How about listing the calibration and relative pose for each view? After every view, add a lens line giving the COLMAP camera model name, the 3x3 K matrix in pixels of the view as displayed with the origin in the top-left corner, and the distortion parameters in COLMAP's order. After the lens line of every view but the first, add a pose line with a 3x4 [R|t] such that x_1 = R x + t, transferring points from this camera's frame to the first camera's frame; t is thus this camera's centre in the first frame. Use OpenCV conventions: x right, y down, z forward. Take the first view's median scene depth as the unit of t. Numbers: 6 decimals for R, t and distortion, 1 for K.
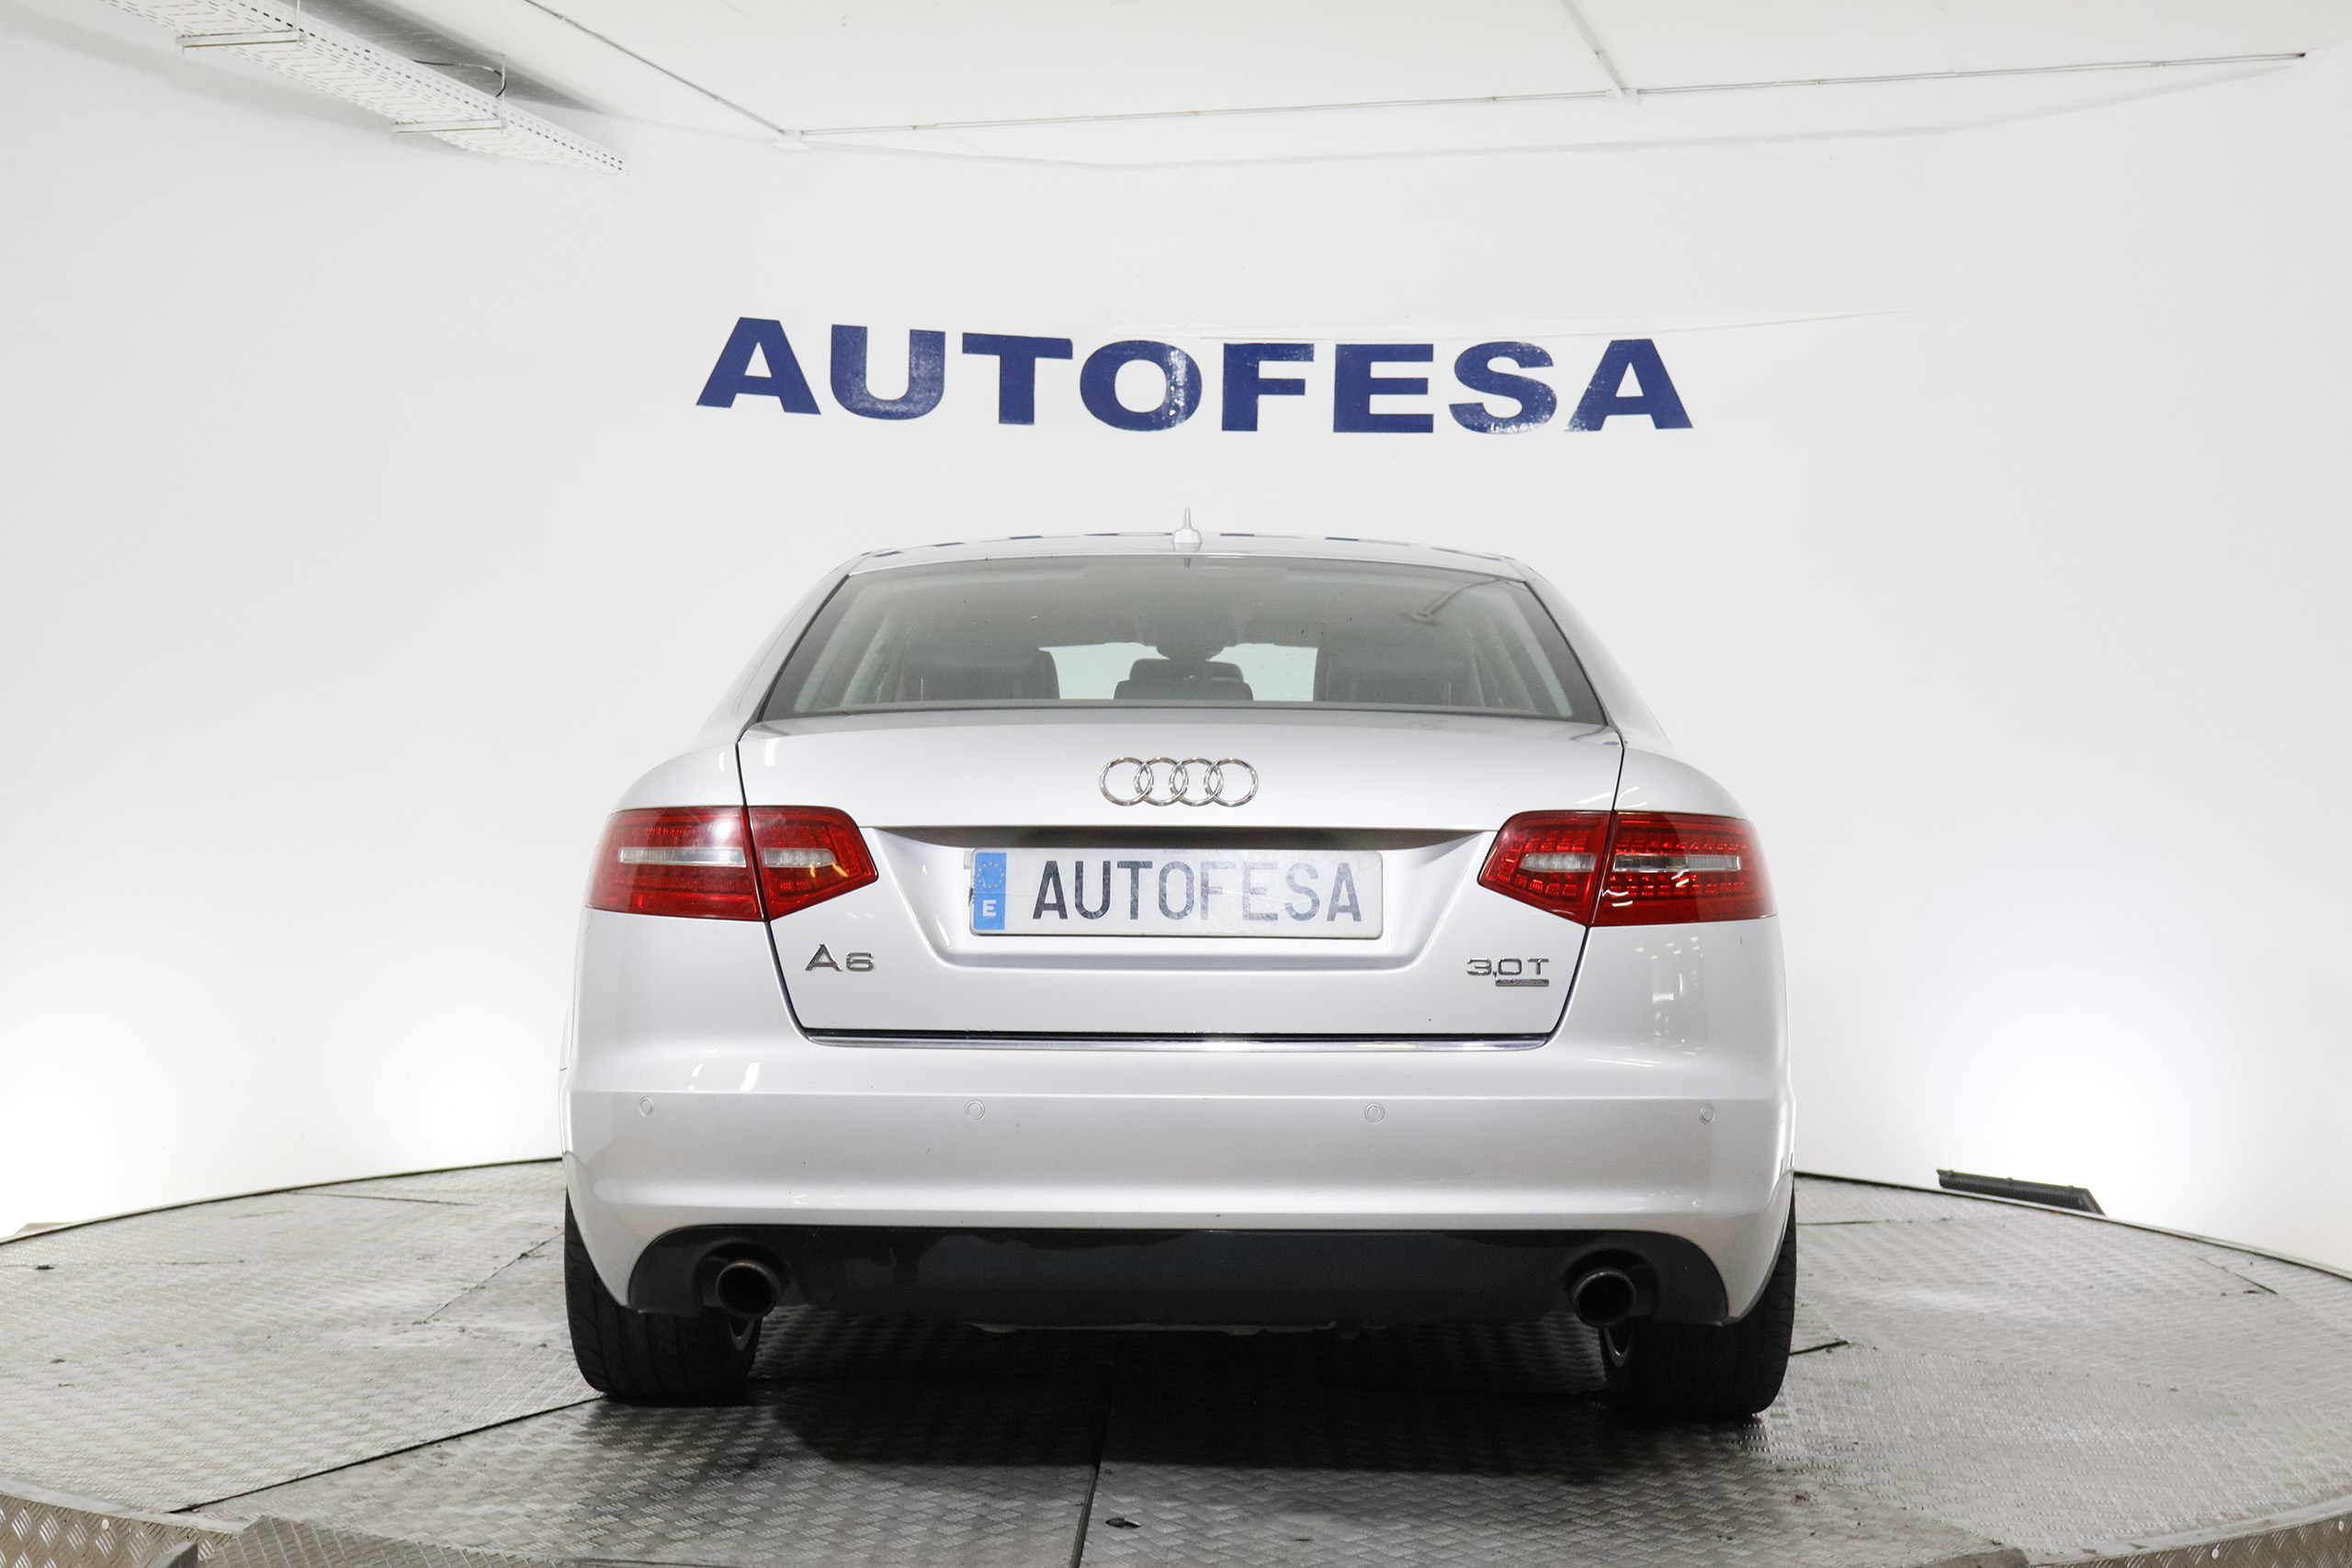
lens RADIAL K [[3056.1, 0, 1176.0], [0, 3056.1, 784.0], [0, 0, 1]] dist [0.011828, -0.016360]
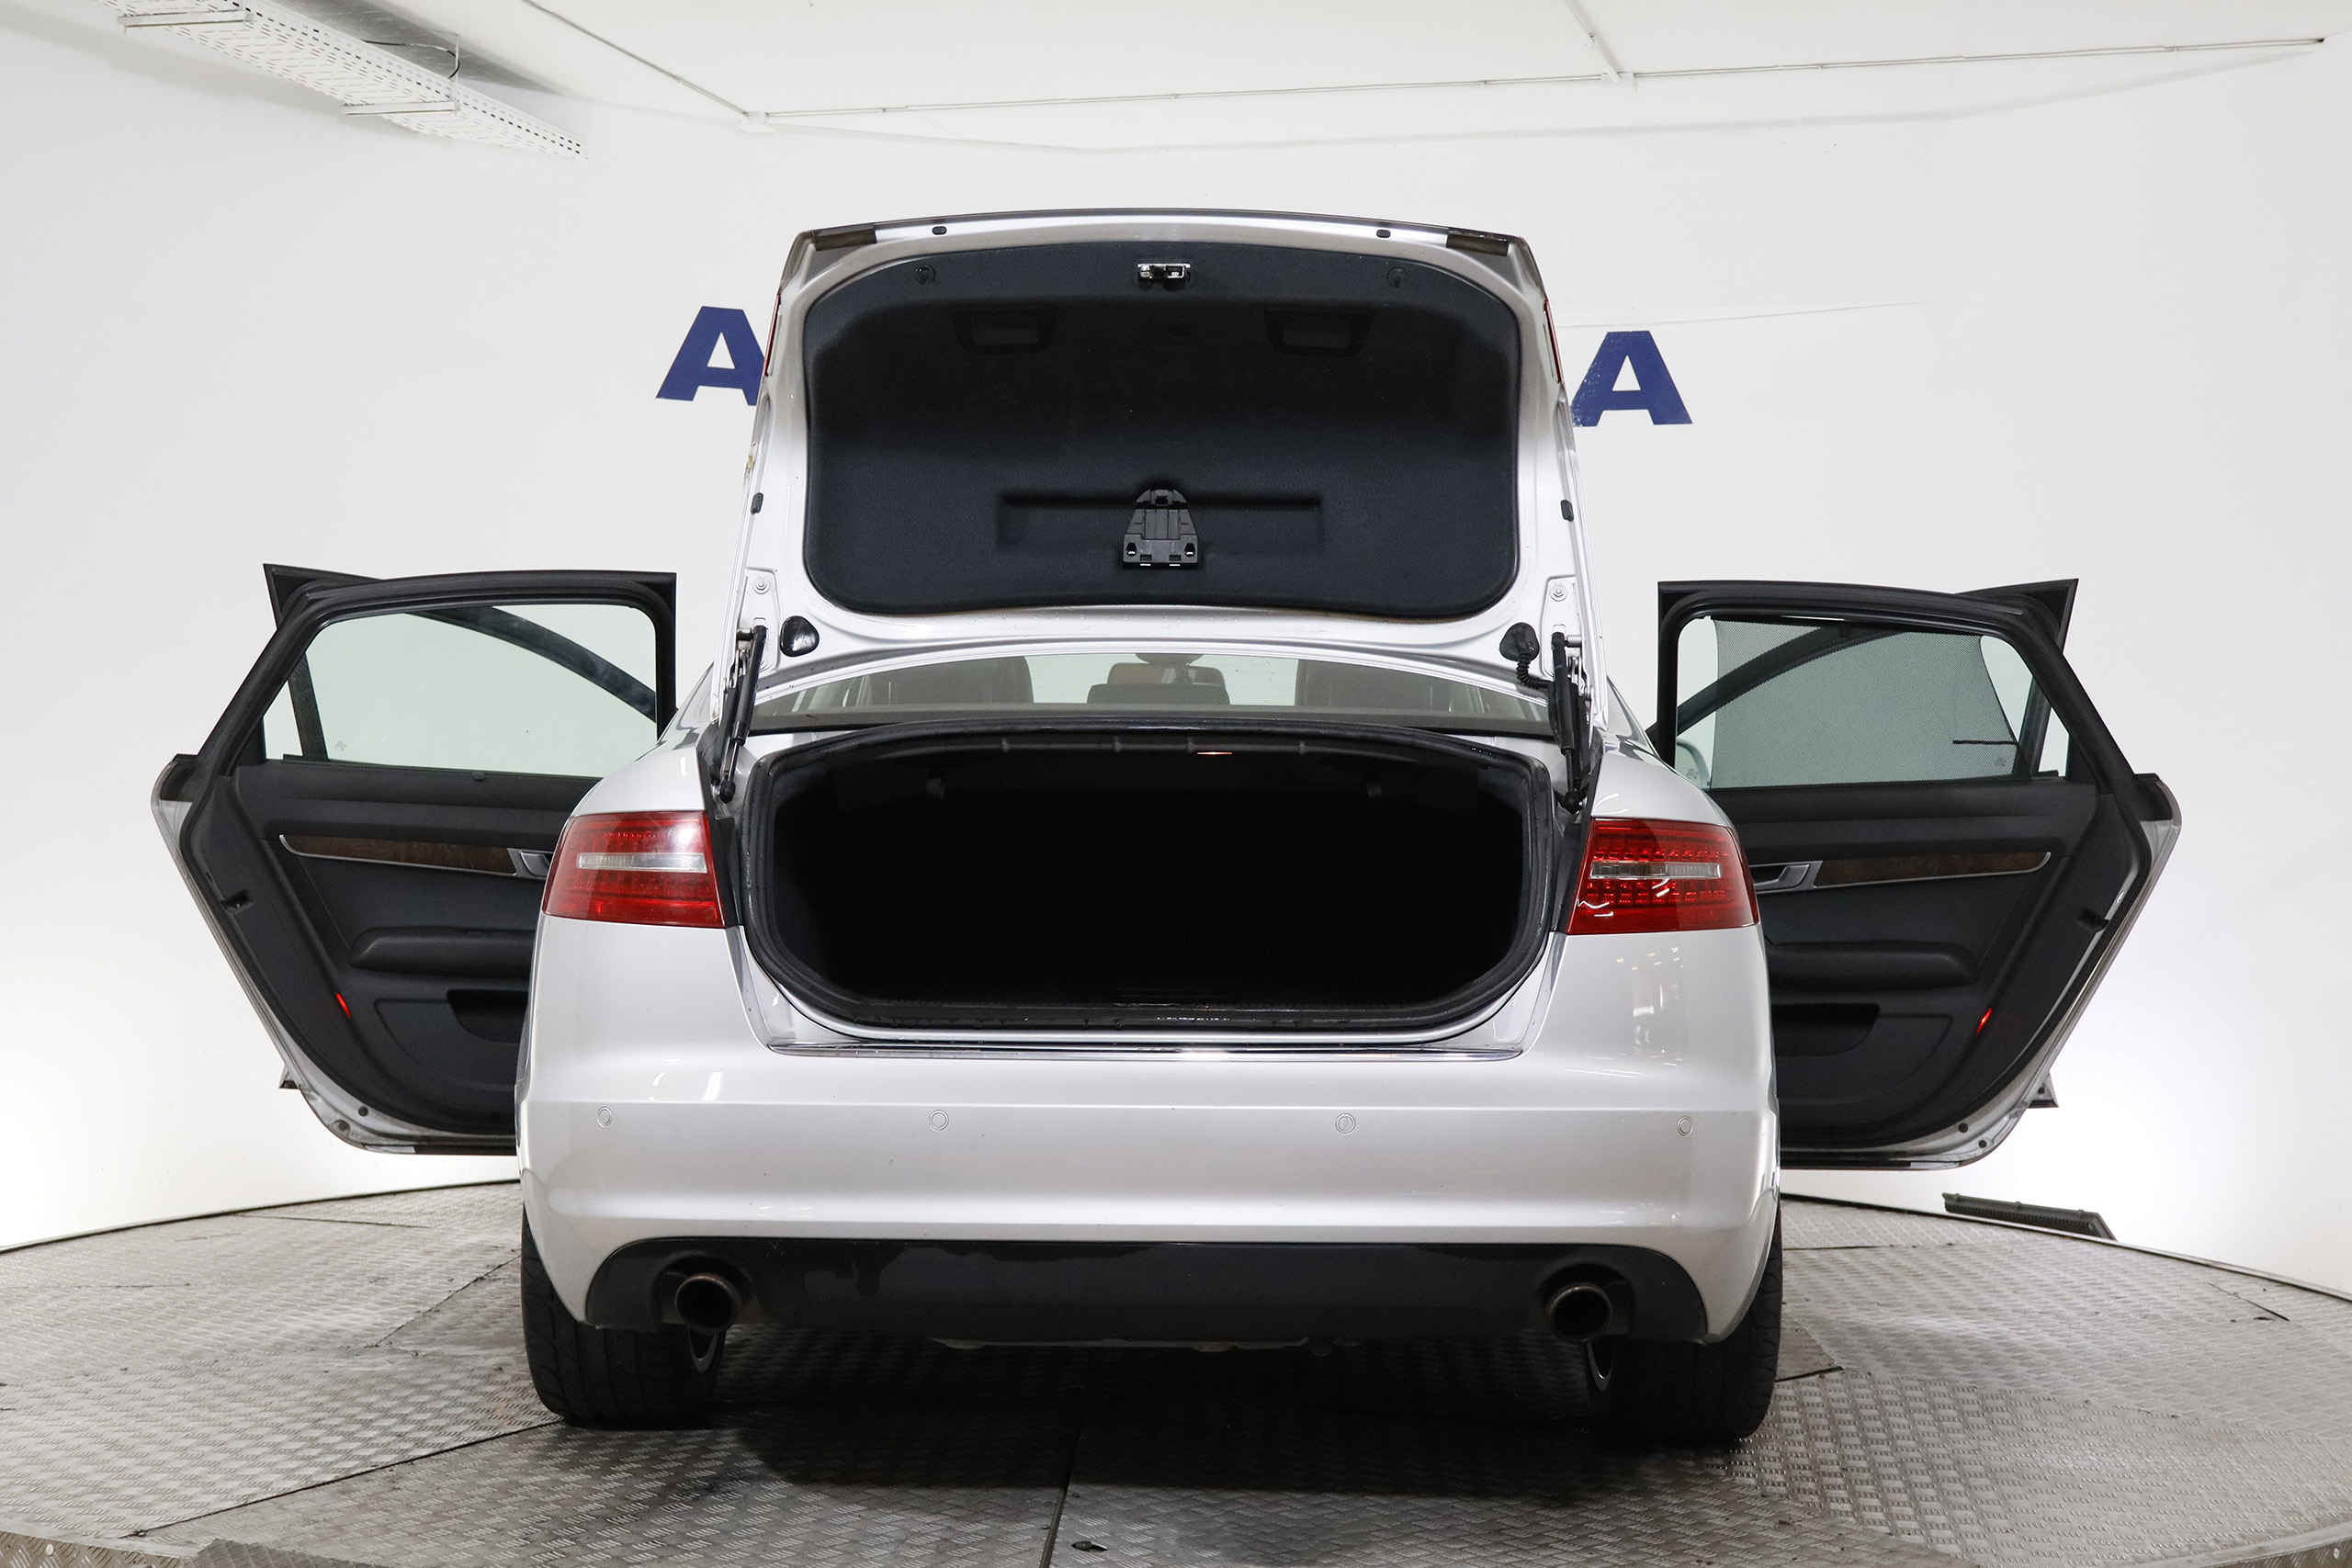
lens RADIAL K [[3210.0, 0, 1176.0], [0, 3210.0, 784.0], [0, 0, 1]] dist [0.003615, -0.022037]
pose [[0.999987, 0.001347, 0.004937, 0.001681], [-0.001334, 0.999996, -0.002658, 0.000011], [-0.004941, 0.002651, 0.999984, -0.010431]]
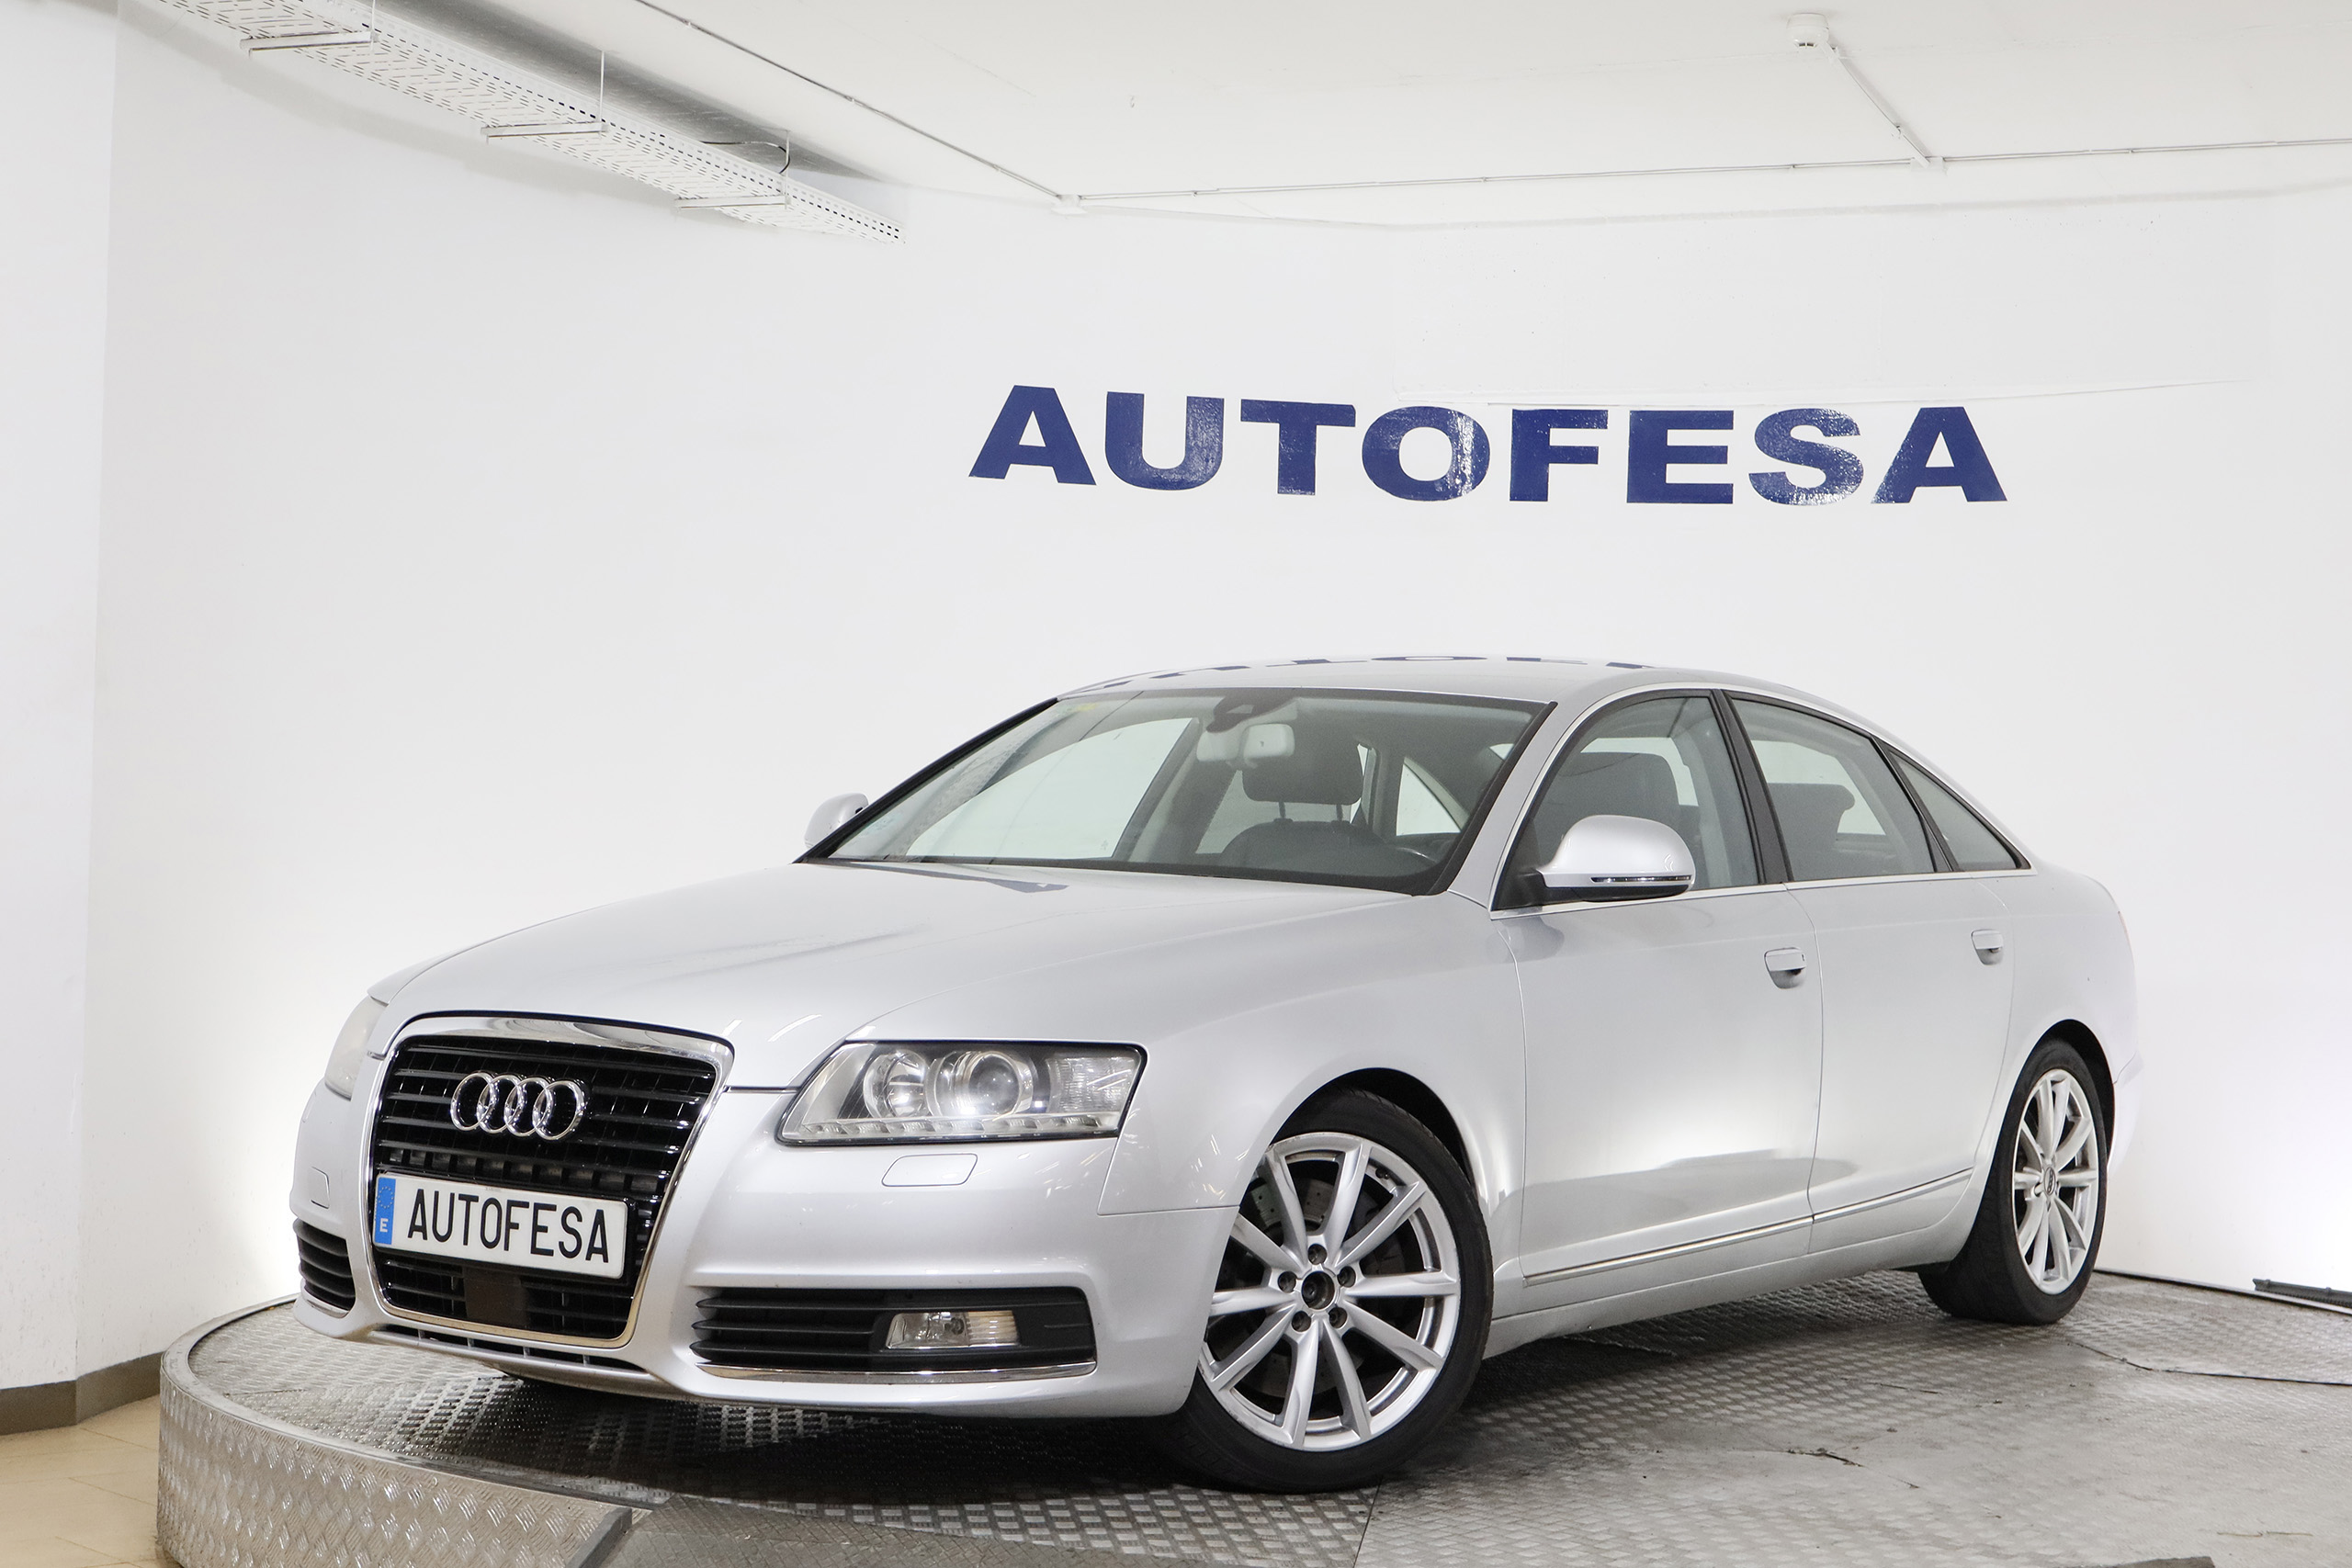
lens RADIAL K [[3651.5, 0, 1176.0], [0, 3651.5, 784.0], [0, 0, 1]] dist [0.012302, -0.022376]
pose [[0.997060, 0.007427, -0.076261, -0.001661], [-0.009071, 0.999733, -0.021231, -0.001655], [0.076083, 0.021860, 0.996862, -0.159457]]
